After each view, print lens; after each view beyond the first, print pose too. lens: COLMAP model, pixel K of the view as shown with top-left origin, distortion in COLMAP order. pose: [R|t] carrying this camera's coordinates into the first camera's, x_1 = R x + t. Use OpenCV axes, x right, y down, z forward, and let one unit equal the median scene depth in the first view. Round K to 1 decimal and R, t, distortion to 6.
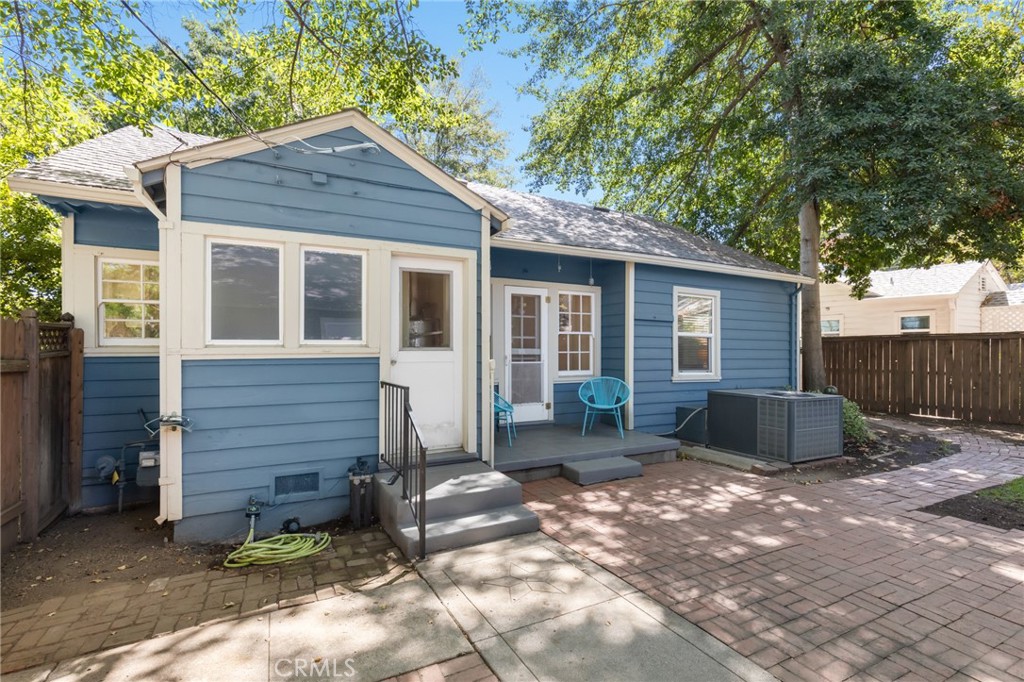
lens RADIAL K [[479.8, 0, 505.7], [0, 479.8, 341.9], [0, 0, 1]] dist [0.010718, -0.001024]
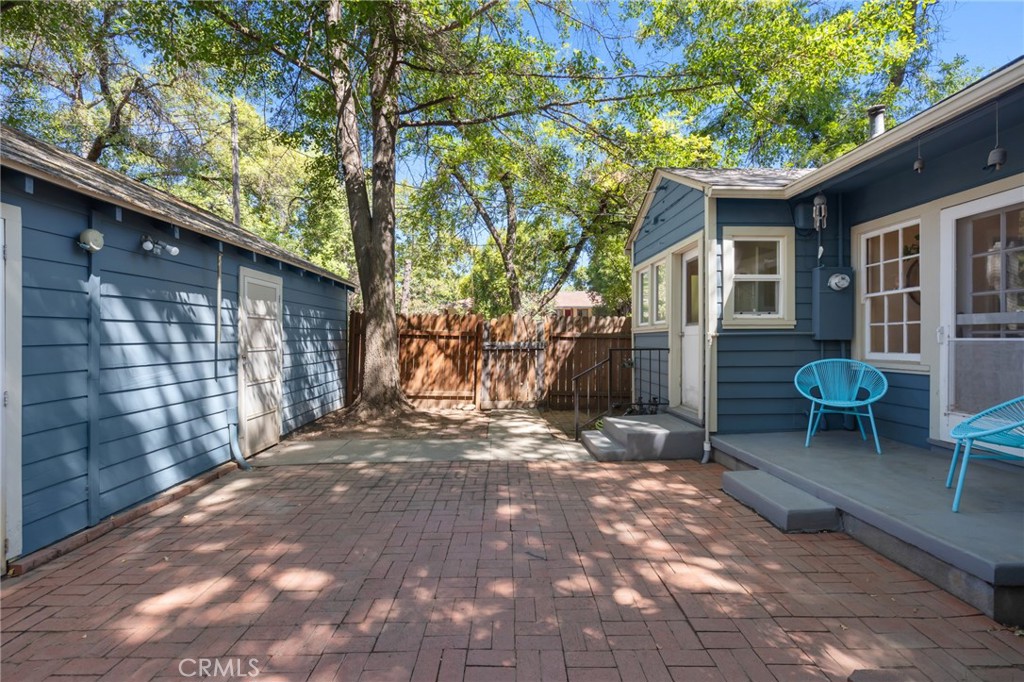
lens RADIAL K [[463.8, 0, 514.5], [0, 463.8, 341.7], [0, 0, 1]] dist [0.007003, 0.000376]
pose [[-0.438396, 0.002283, -0.898779, 0.955445], [0.015534, 0.999867, -0.005038, 0.051471], [0.898648, -0.016170, -0.438373, 0.986851]]
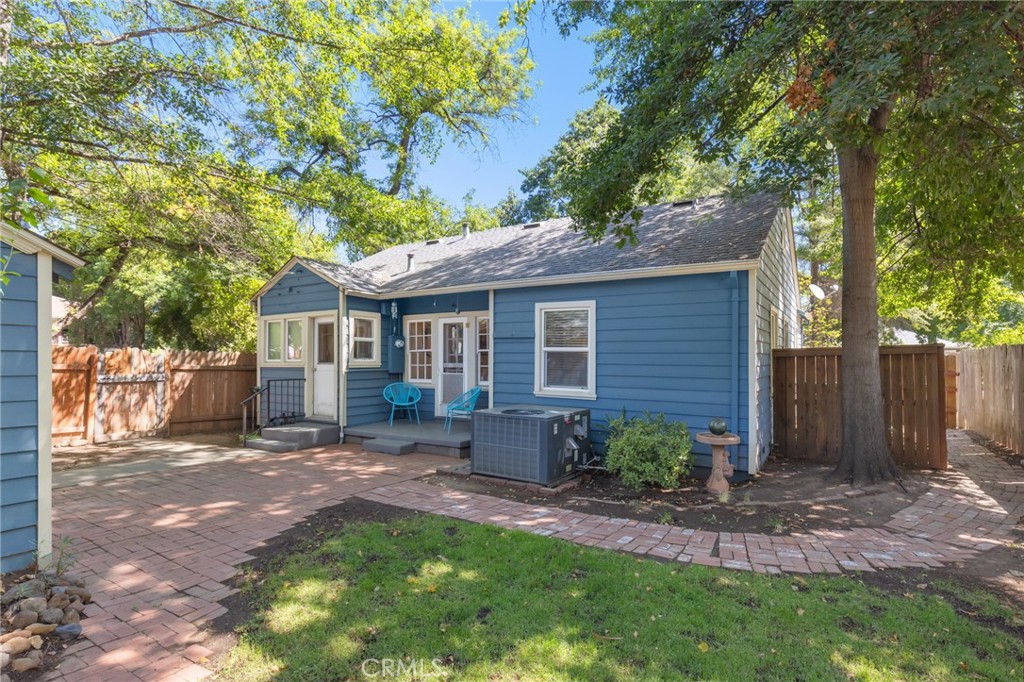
lens RADIAL K [[509.1, 0, 515.4], [0, 509.1, 351.1], [0, 0, 1]] dist [-0.009774, -0.000071]
pose [[0.479516, -0.019952, -0.877306, 1.789727], [0.011633, 0.999798, -0.016379, 0.006465], [0.877456, -0.002352, 0.479652, 0.614413]]
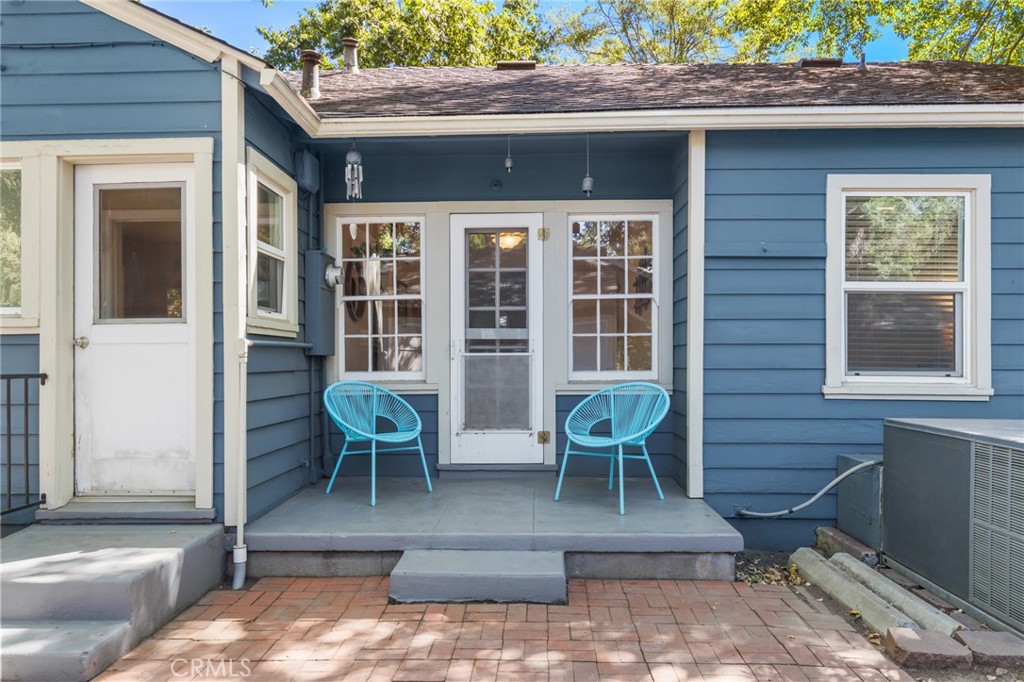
lens RADIAL K [[652.5, 0, 522.9], [0, 652.5, 364.3], [0, 0, 1]] dist [-0.003015, 0.002266]
pose [[0.865604, -0.005583, -0.500697, 0.564356], [0.016767, 0.999700, 0.017839, 0.054110], [0.500448, -0.023836, 0.865439, 0.493942]]
